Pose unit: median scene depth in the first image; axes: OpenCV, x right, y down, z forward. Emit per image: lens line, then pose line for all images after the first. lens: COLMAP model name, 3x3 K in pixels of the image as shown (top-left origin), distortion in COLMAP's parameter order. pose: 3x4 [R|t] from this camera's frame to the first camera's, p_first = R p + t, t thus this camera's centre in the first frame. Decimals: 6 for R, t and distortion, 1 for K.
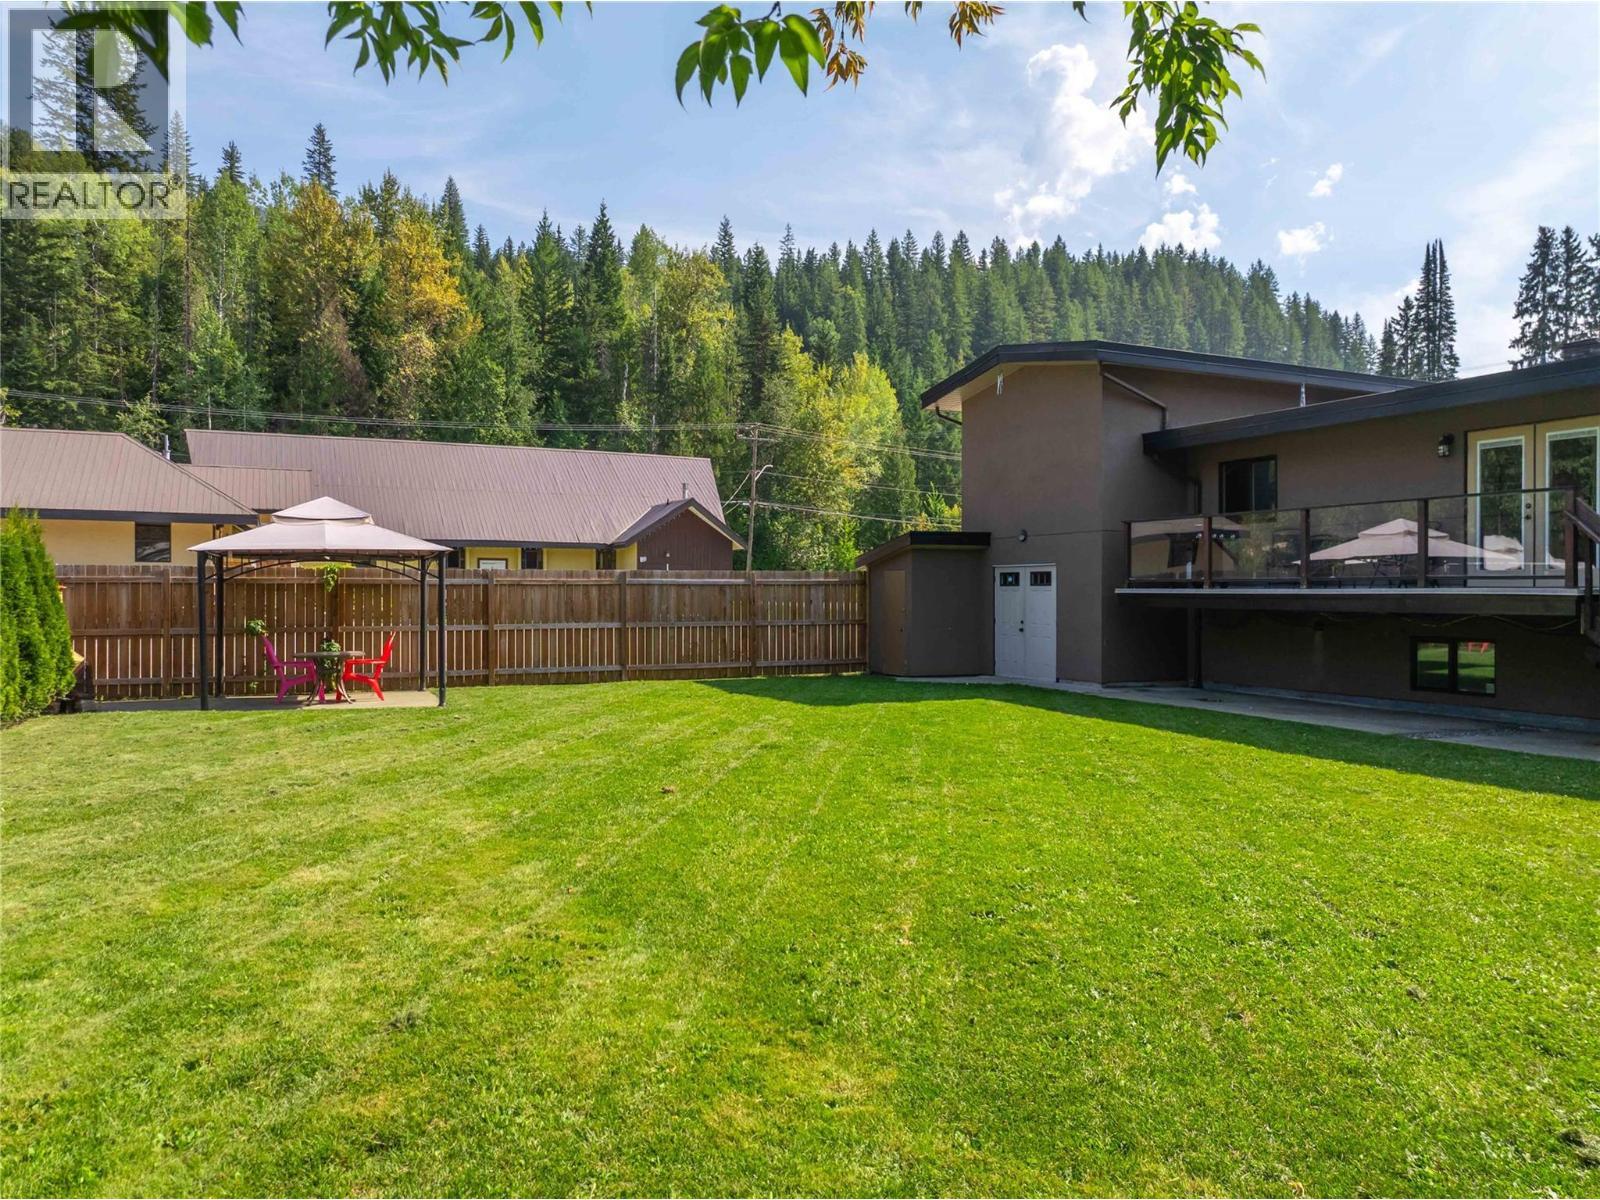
lens RADIAL K [[1127.6, 0, 801.5], [0, 1127.6, 599.3], [0, 0, 1]] dist [-0.015246, -0.002619]
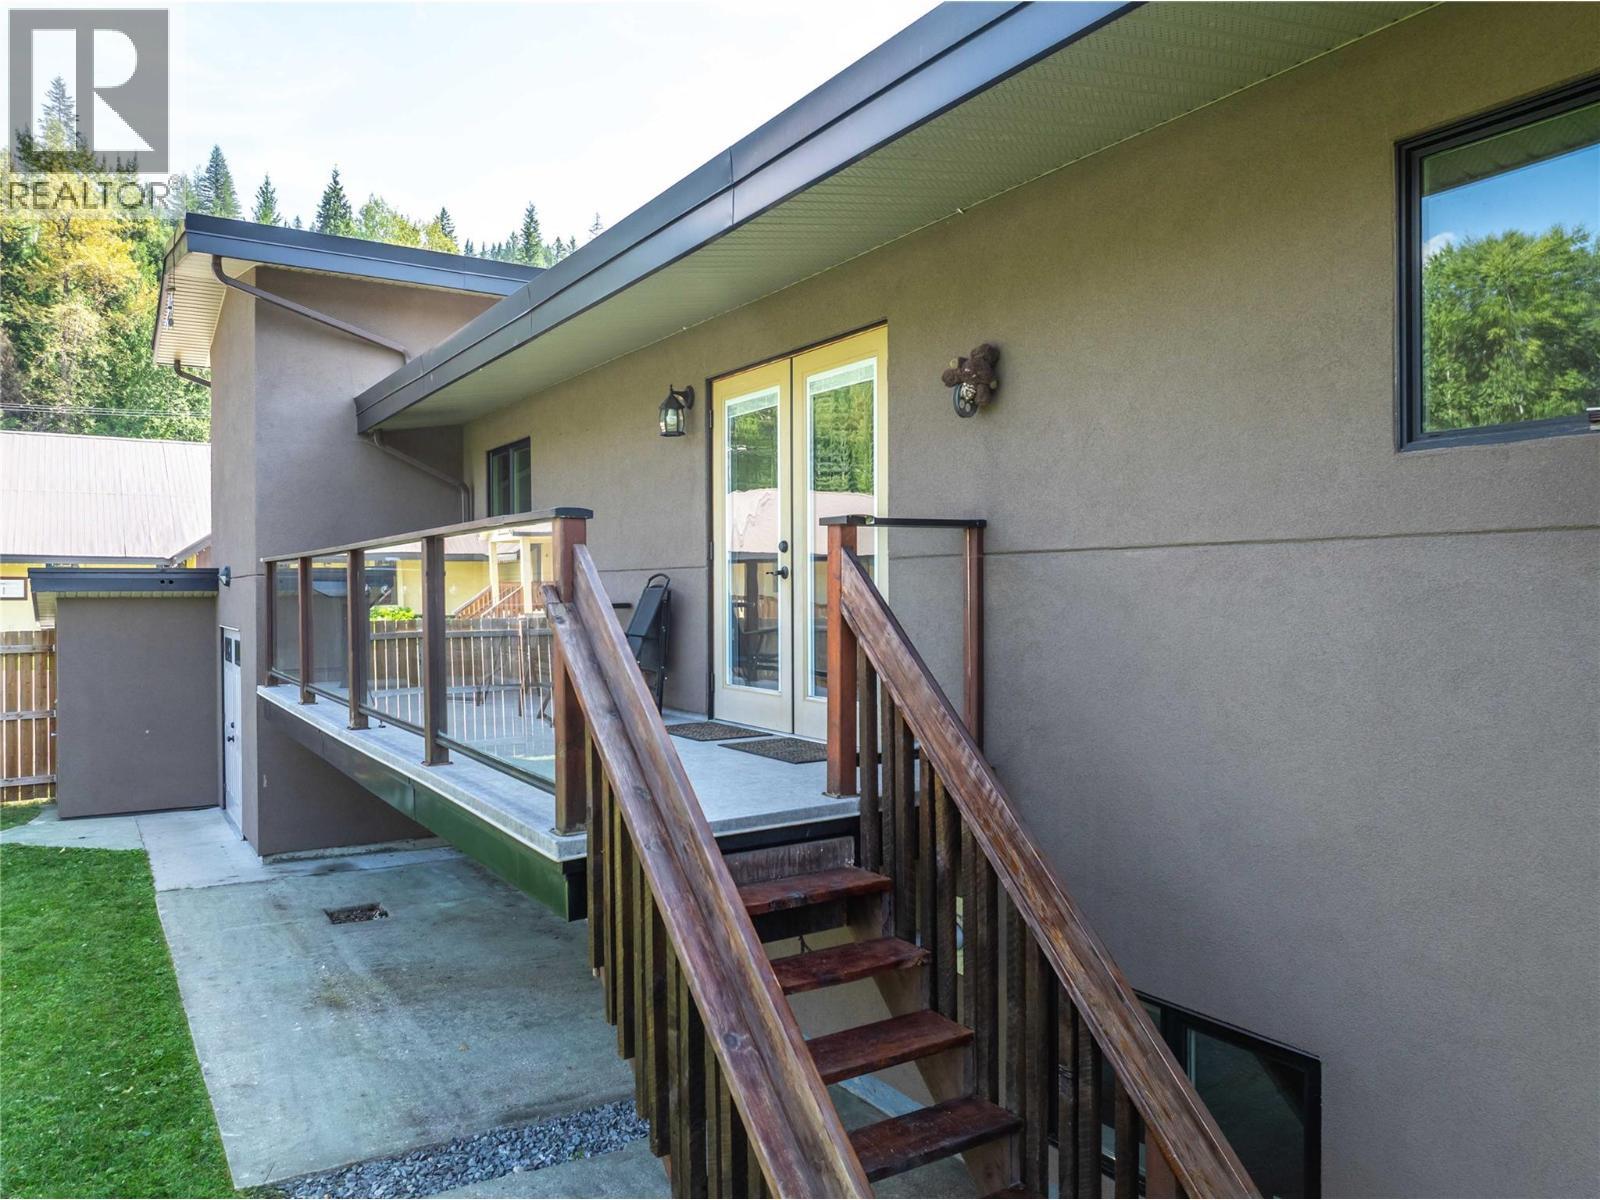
lens RADIAL K [[1127.6, 0, 801.5], [0, 1127.6, 599.3], [0, 0, 1]] dist [-0.015246, -0.002619]
pose [[0.990900, -0.006387, 0.134449, 0.735724], [0.006437, 0.999979, 0.000057, -0.077265], [-0.134447, 0.000809, 0.990920, 0.695540]]
